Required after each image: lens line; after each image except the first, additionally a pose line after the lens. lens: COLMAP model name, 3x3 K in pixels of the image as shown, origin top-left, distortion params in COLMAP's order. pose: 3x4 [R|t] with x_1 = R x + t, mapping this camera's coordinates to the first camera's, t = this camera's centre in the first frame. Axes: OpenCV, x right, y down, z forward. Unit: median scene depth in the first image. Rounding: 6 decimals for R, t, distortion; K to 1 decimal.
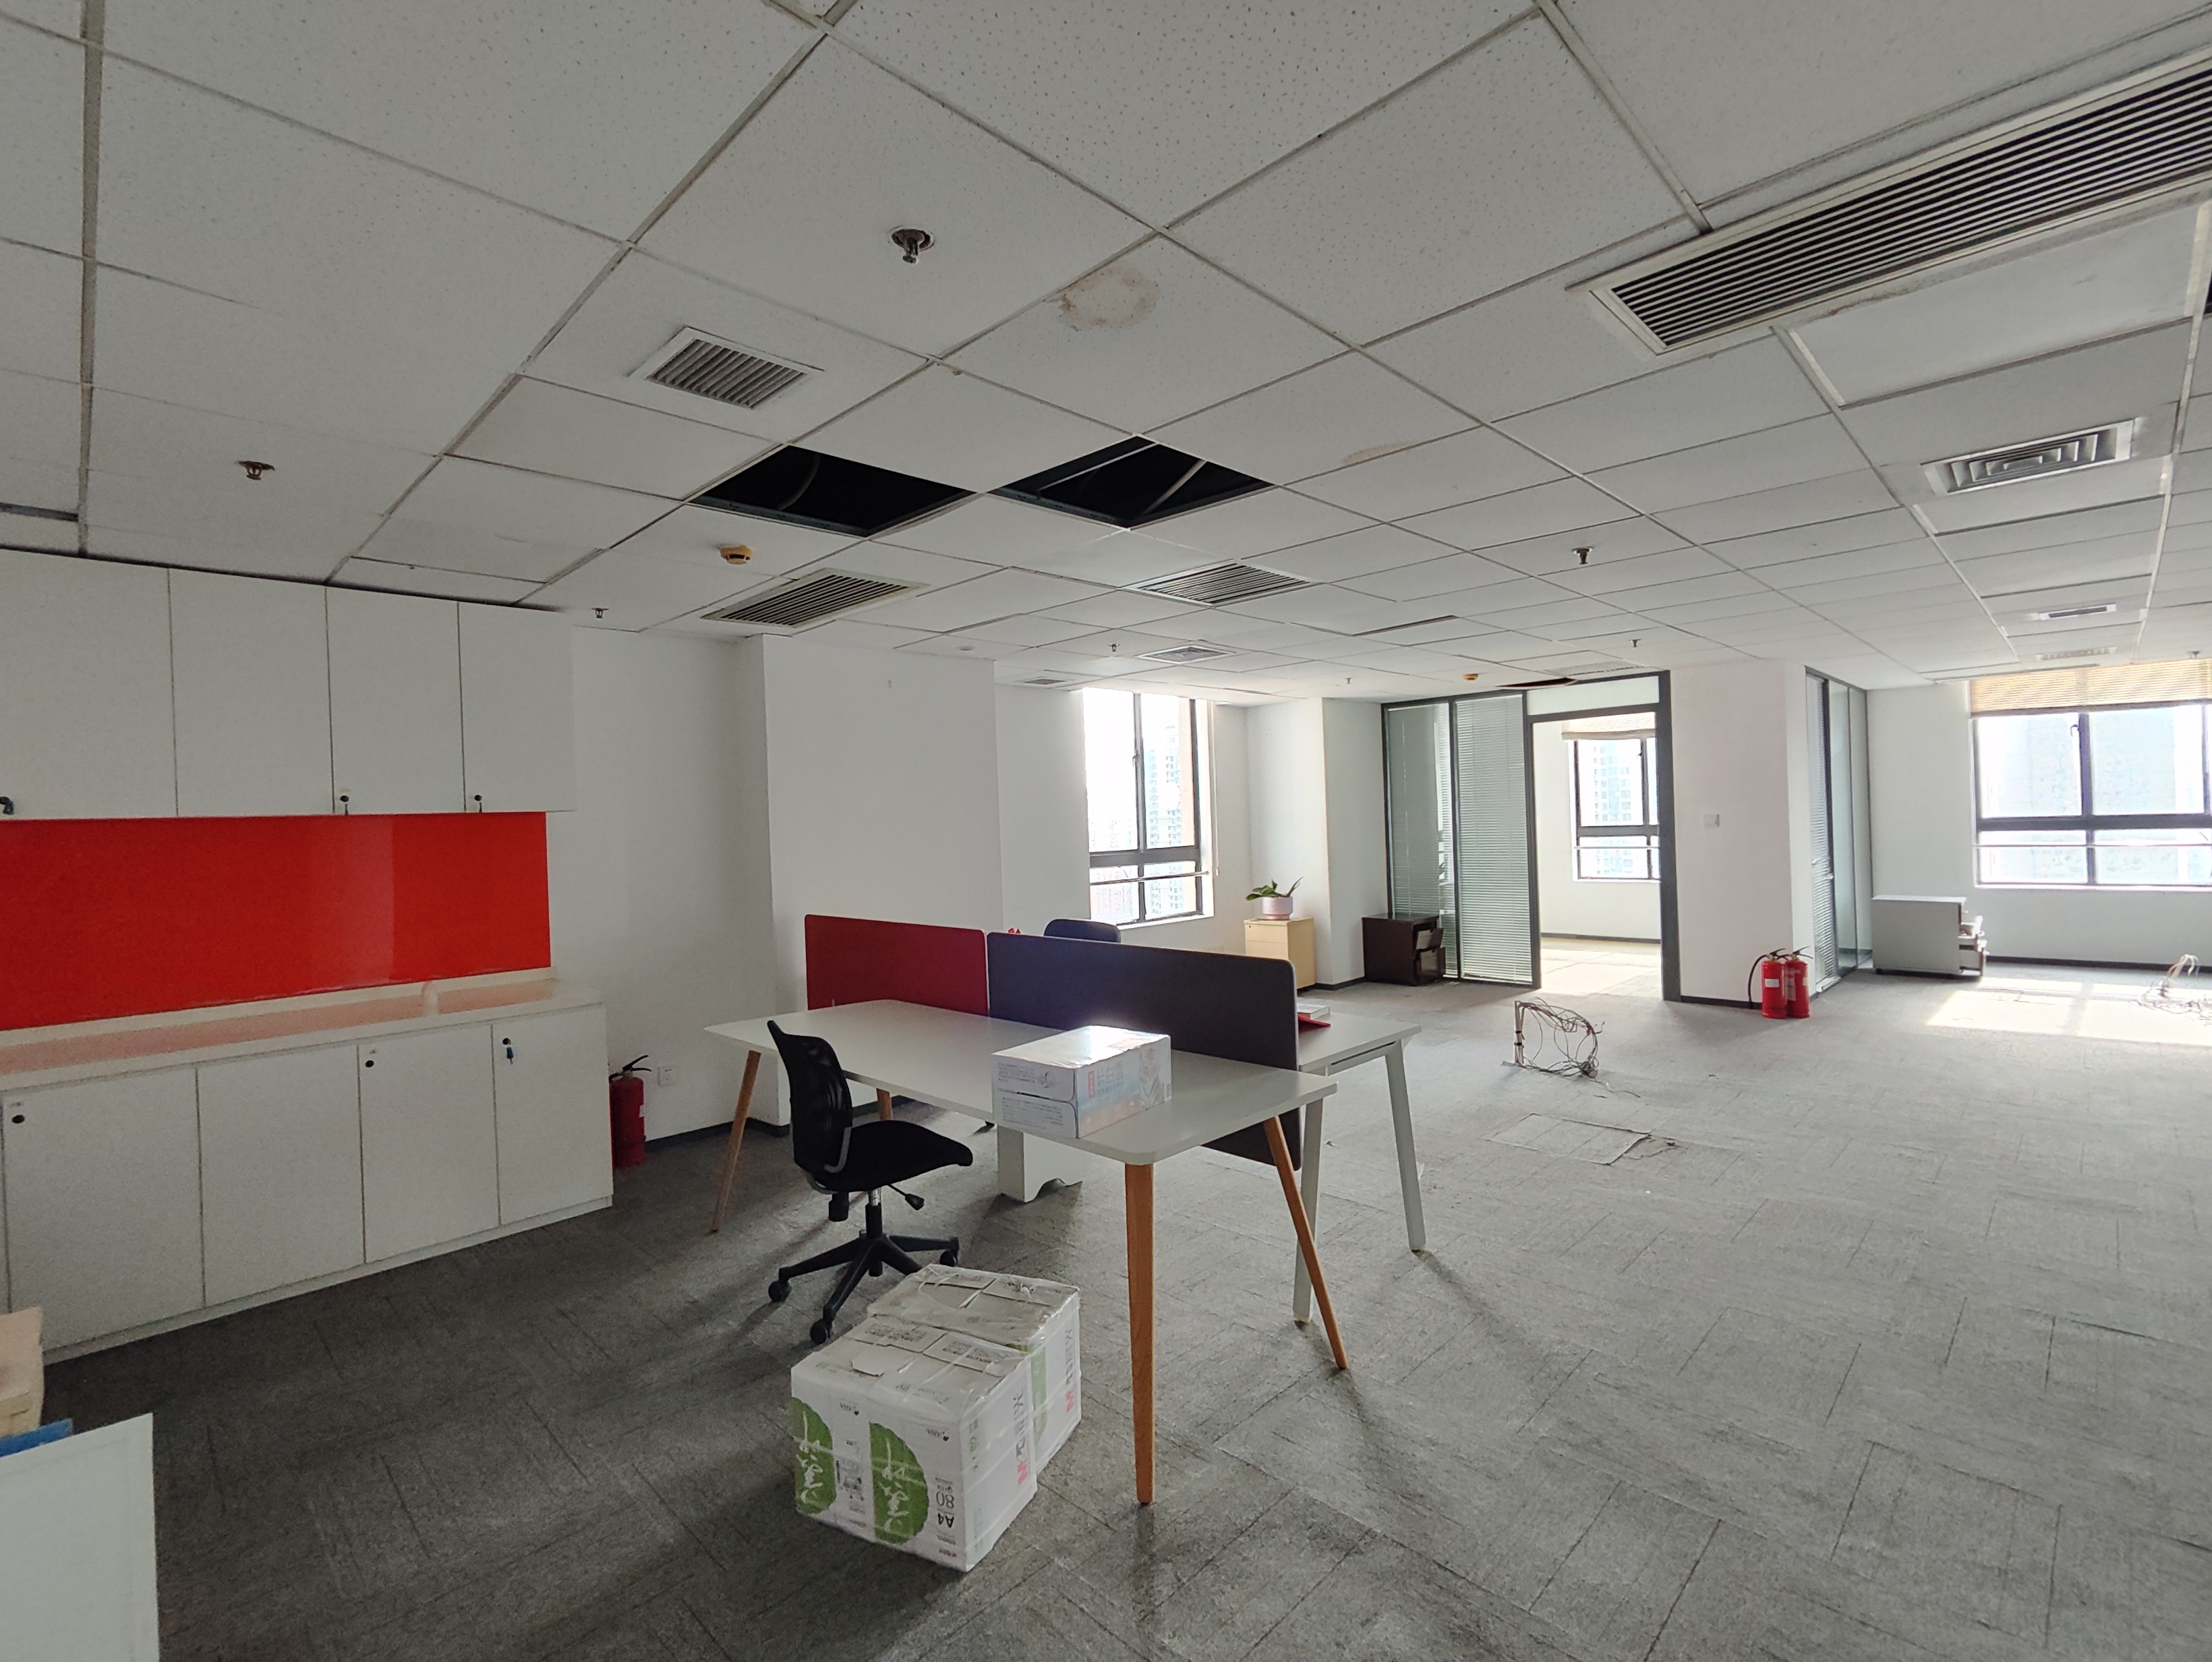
lens RADIAL K [[1013.3, 0, 1037.3], [0, 1013.3, 812.4], [0, 0, 1]] dist [0.003213, -0.002024]
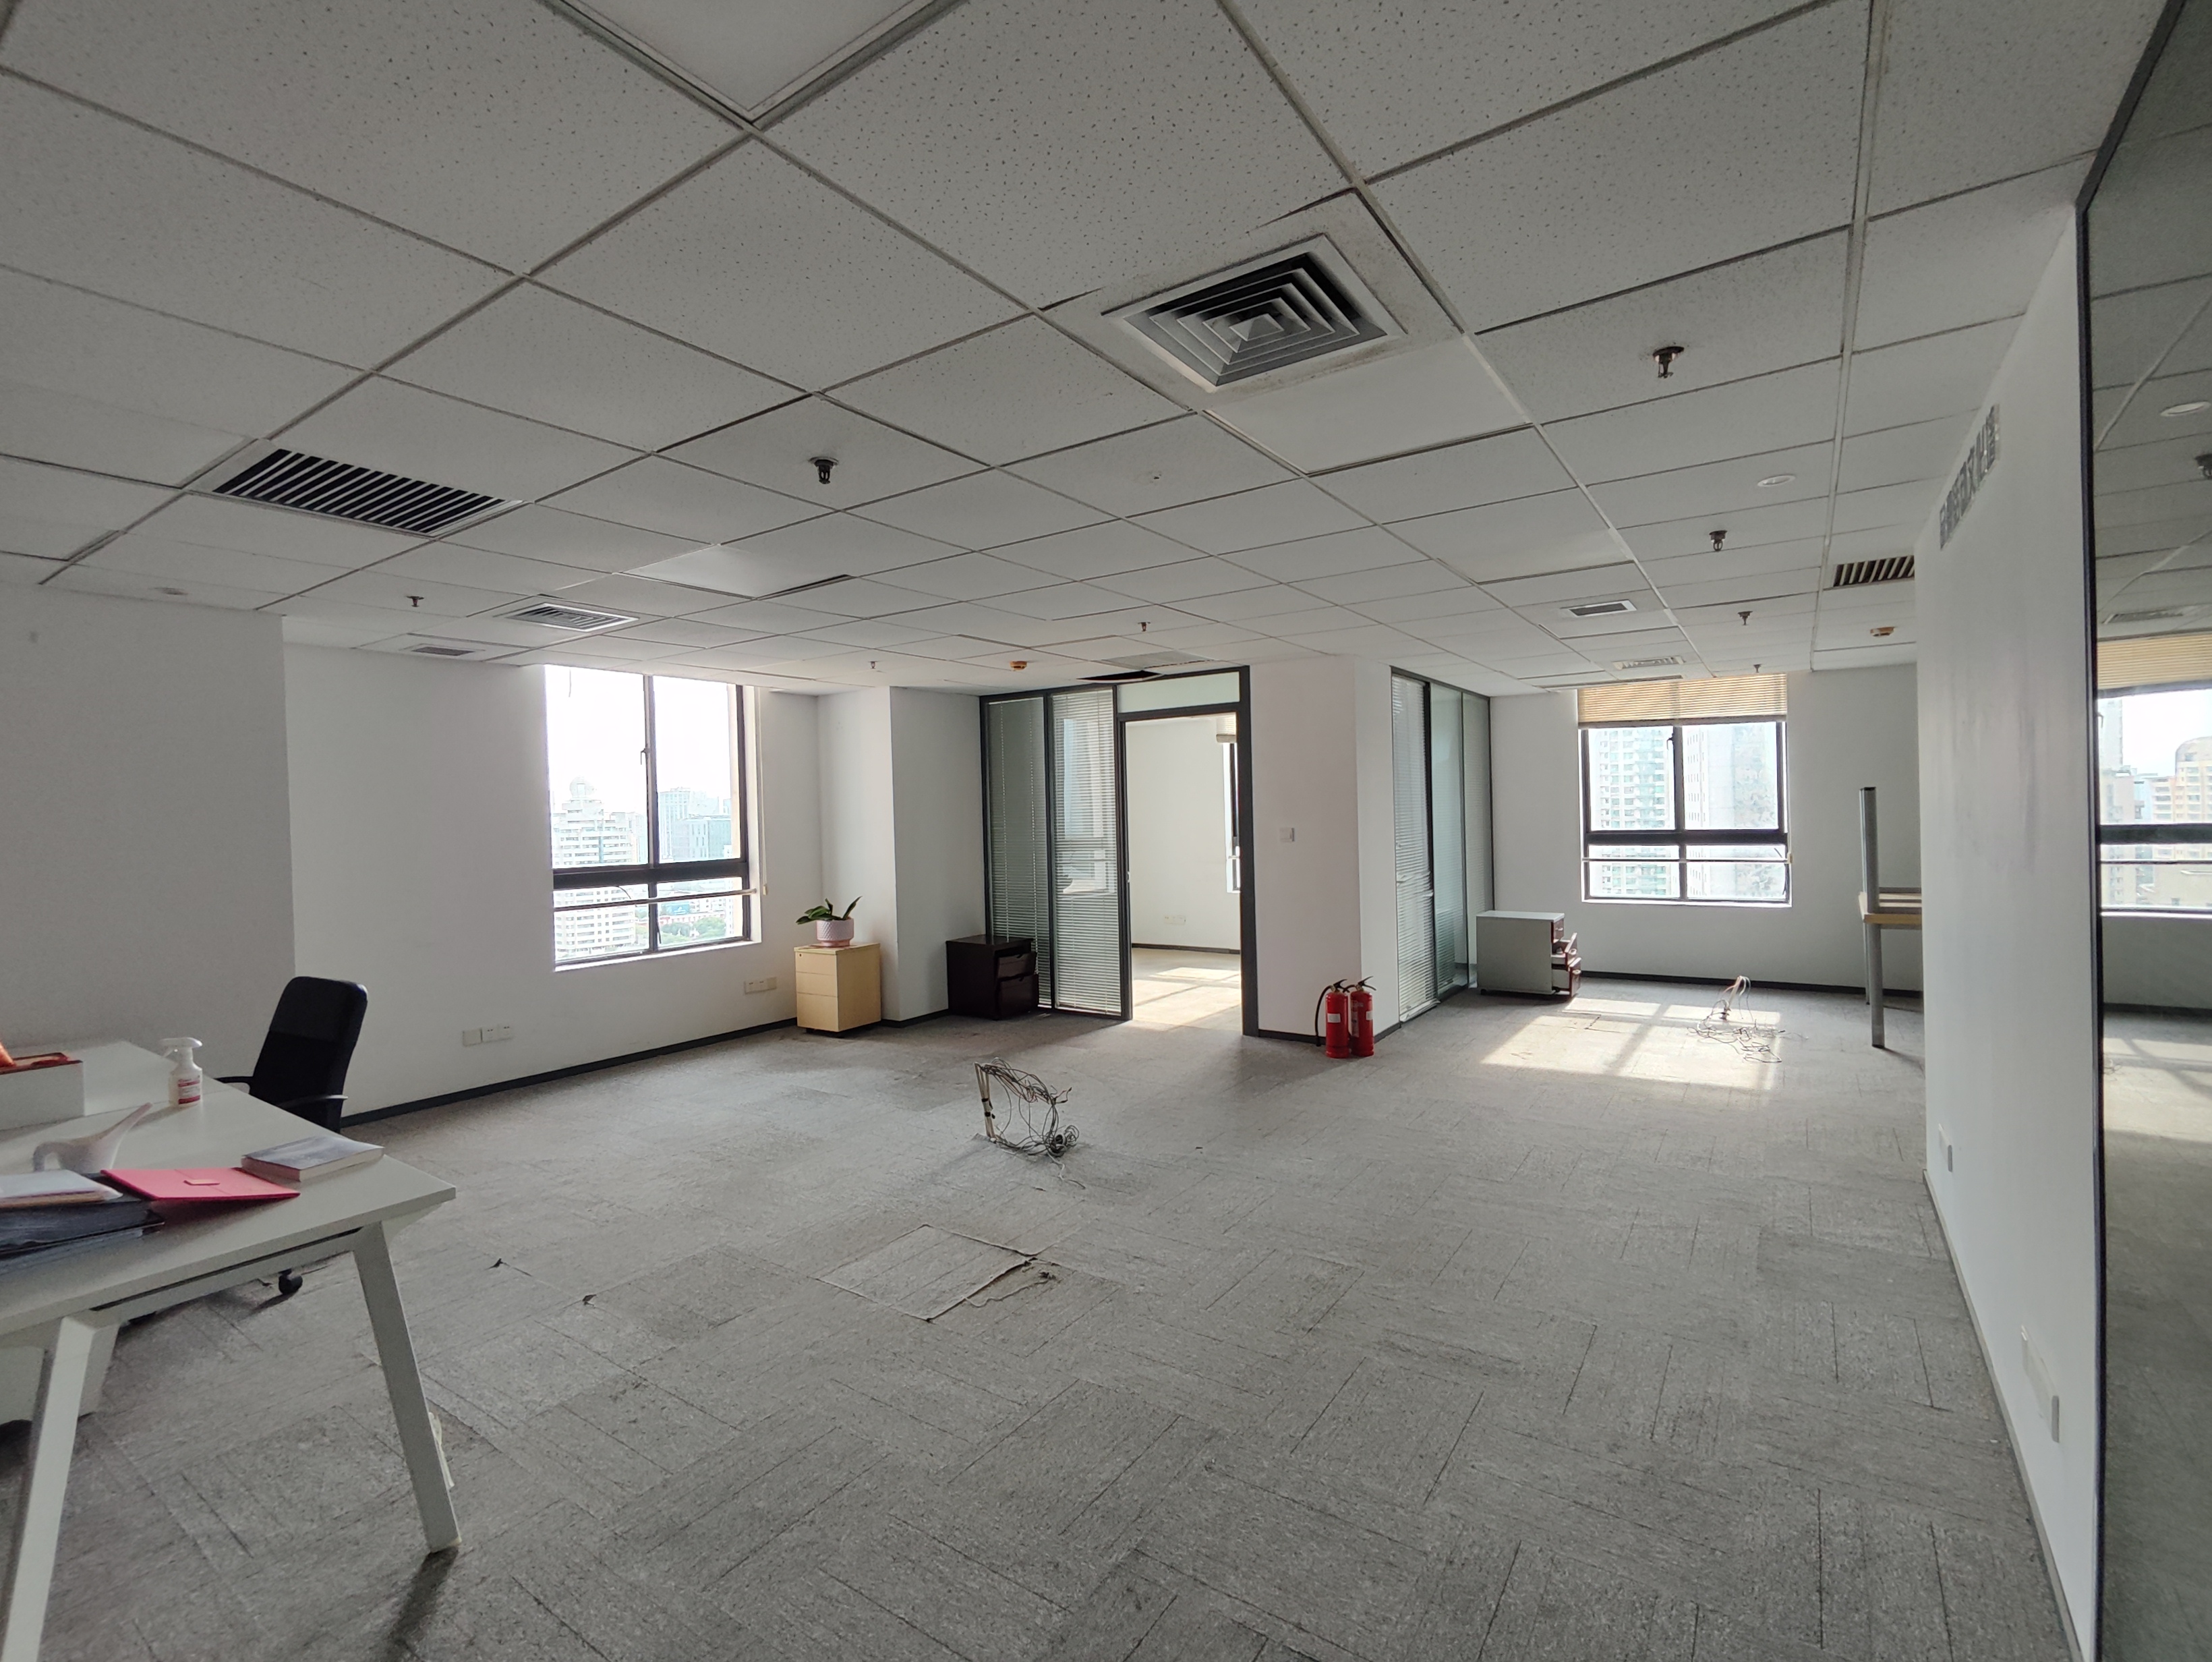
lens RADIAL K [[1013.3, 0, 1039.0], [0, 1013.3, 815.2], [0, 0, 1]] dist [0.003213, -0.002024]
pose [[0.985522, 0.009684, 0.169272, 0.265902], [-0.011270, 0.999901, 0.008416, -0.013050], [-0.169174, -0.010202, 0.985533, 0.138665]]
